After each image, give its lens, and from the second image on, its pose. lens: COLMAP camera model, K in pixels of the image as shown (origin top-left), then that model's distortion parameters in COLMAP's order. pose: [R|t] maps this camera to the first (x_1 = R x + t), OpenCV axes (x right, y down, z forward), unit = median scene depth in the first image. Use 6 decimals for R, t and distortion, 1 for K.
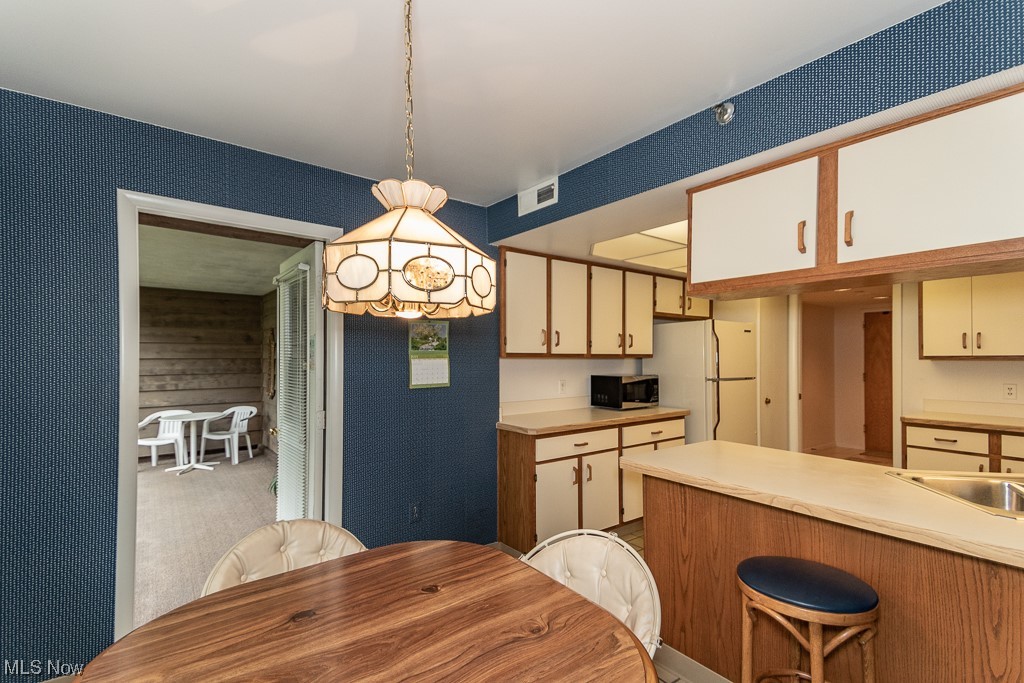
lens RADIAL K [[472.7, 0, 502.5], [0, 472.7, 333.8], [0, 0, 1]] dist [0.046303, -0.013962]
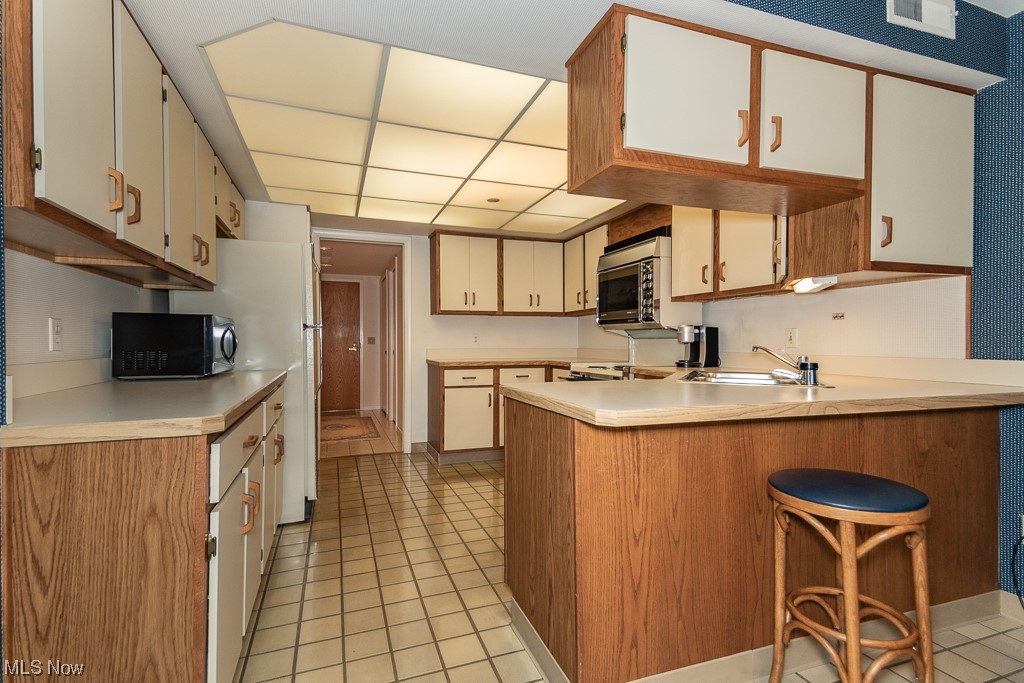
lens RADIAL K [[472.7, 0, 502.5], [0, 472.7, 333.8], [0, 0, 1]] dist [0.046303, -0.013962]
pose [[0.285070, 0.019771, 0.958303, -0.239599], [-0.049953, 0.998735, -0.005745, 0.132264], [-0.957204, -0.046232, 0.285697, 0.705075]]
